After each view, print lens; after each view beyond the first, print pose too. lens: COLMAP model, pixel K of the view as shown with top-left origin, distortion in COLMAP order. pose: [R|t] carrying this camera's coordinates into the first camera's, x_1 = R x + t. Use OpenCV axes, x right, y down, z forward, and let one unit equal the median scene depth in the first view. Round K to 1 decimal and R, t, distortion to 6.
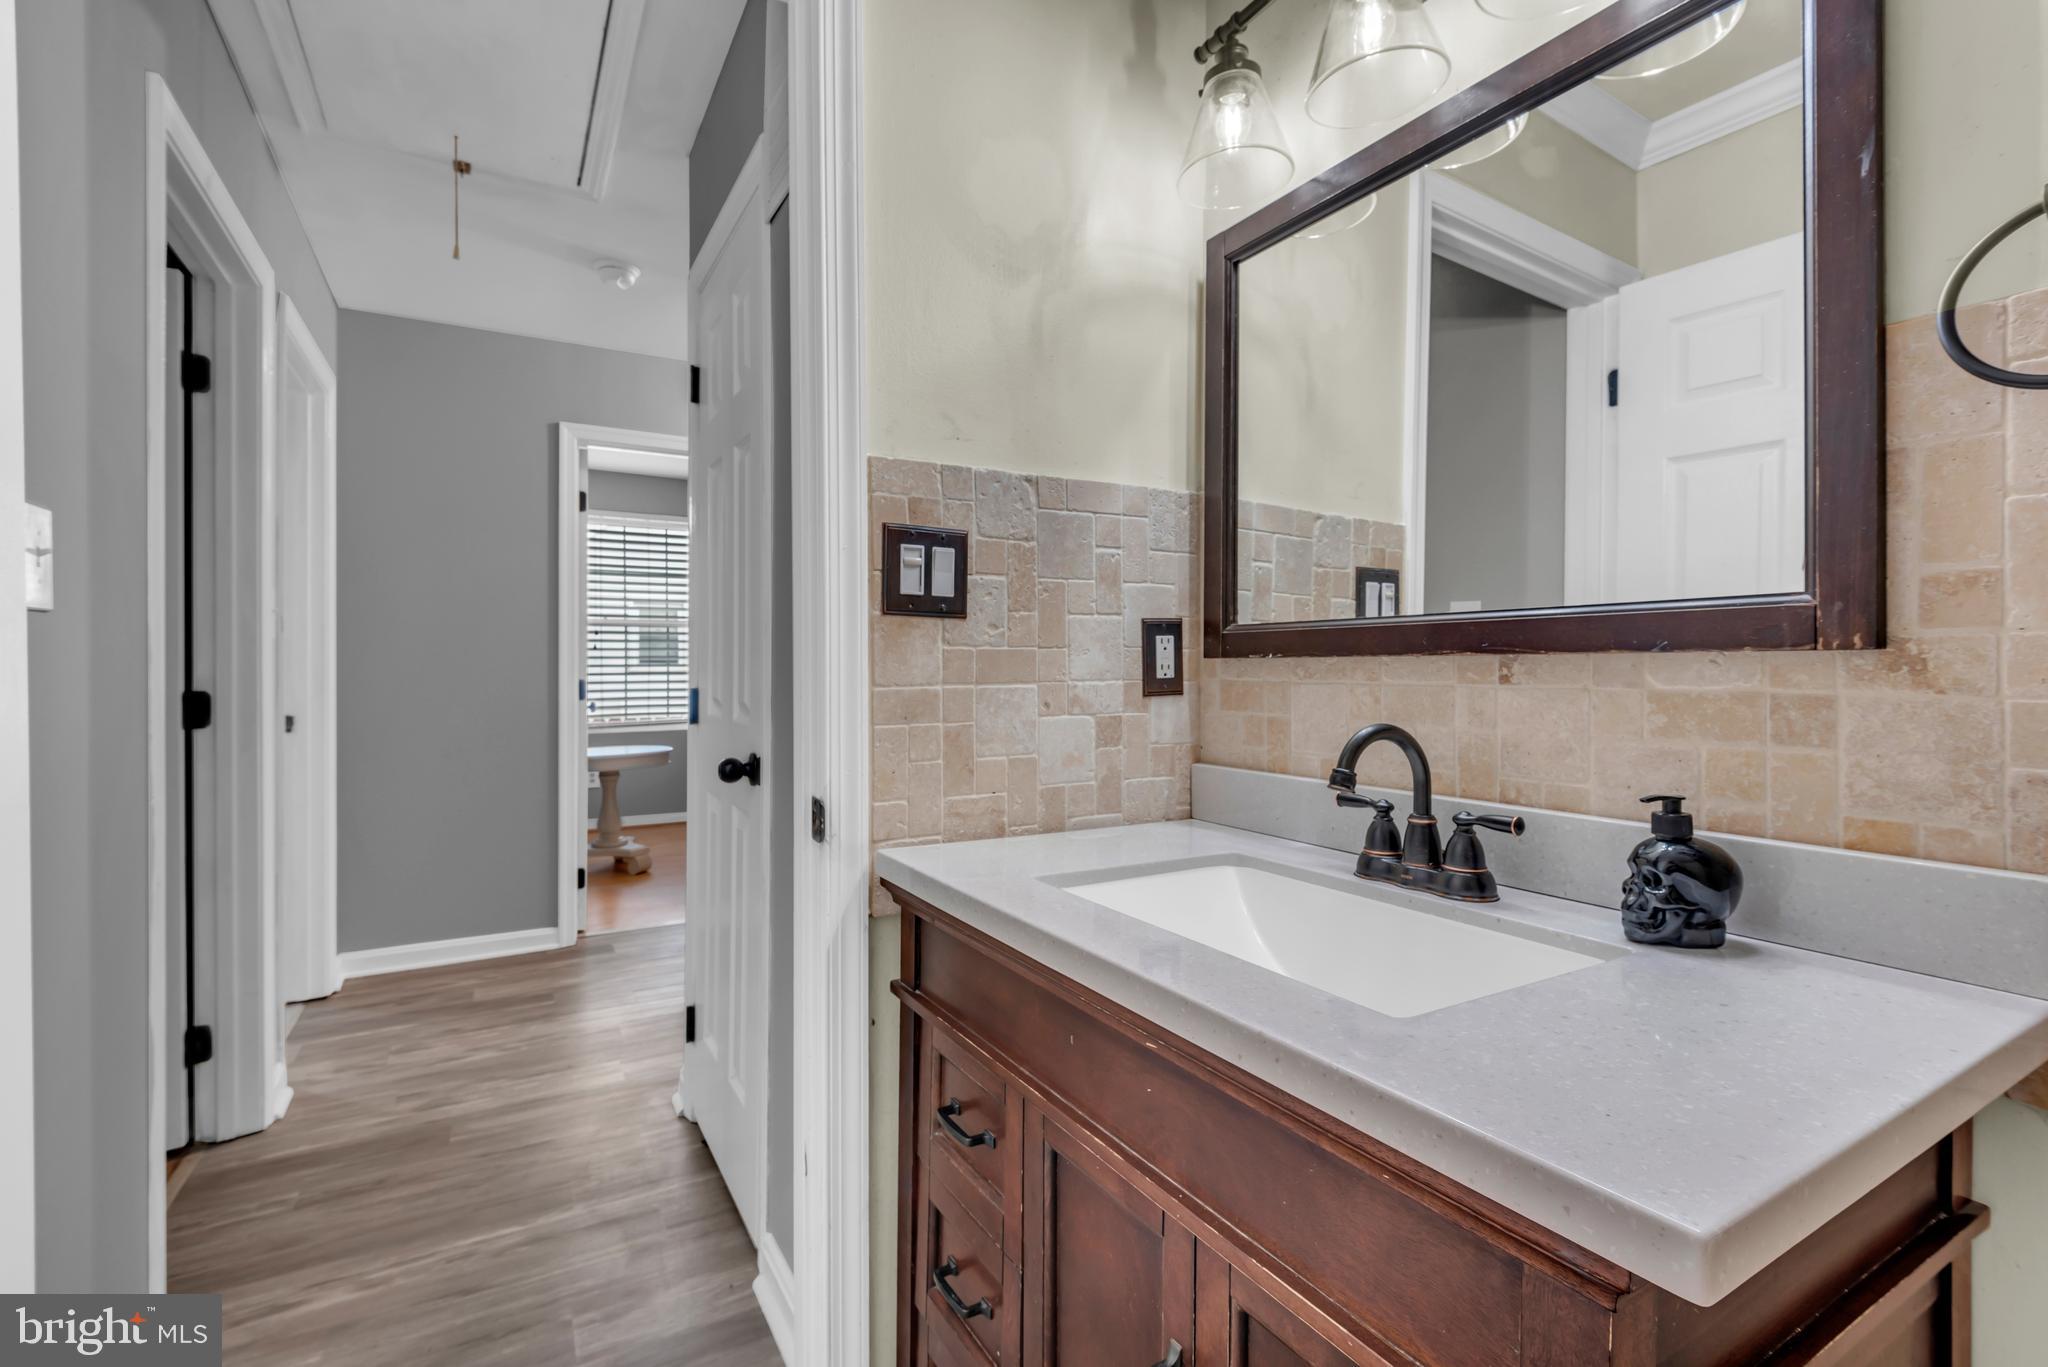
lens RADIAL K [[923.8, 0, 1029.1], [0, 923.8, 679.5], [0, 0, 1]] dist [0.033255, -0.013585]
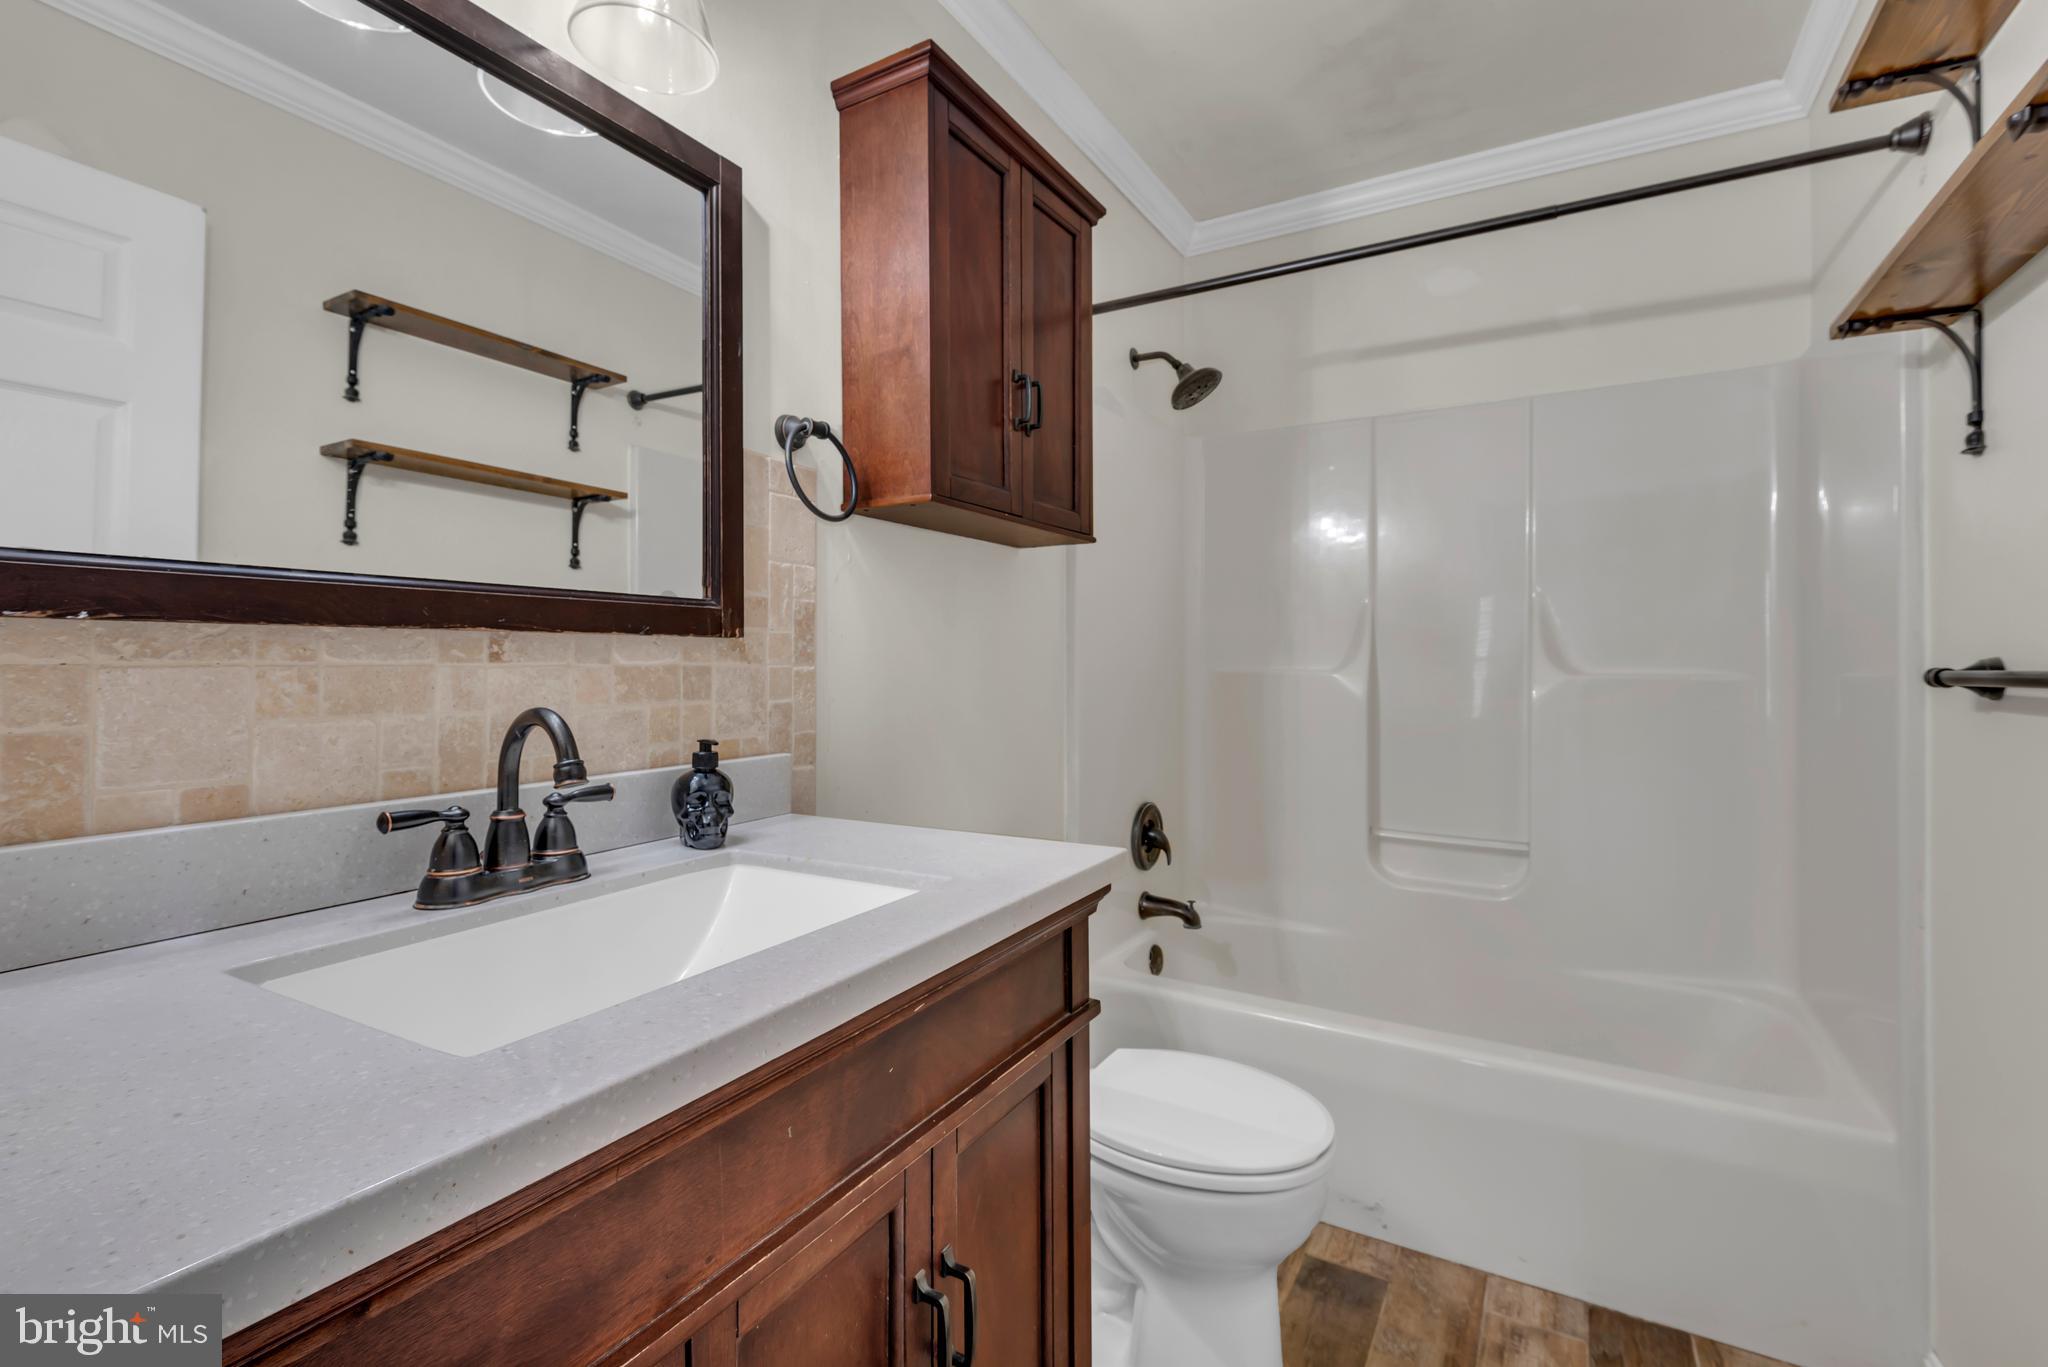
lens RADIAL K [[923.8, 0, 1029.7], [0, 923.8, 648.9], [0, 0, 1]] dist [0.033255, -0.013585]
pose [[-0.489890, -0.000747, 0.871784, -0.651455], [-0.002434, 0.999997, -0.000511, -0.010348], [-0.871781, -0.002372, -0.489891, 1.085113]]
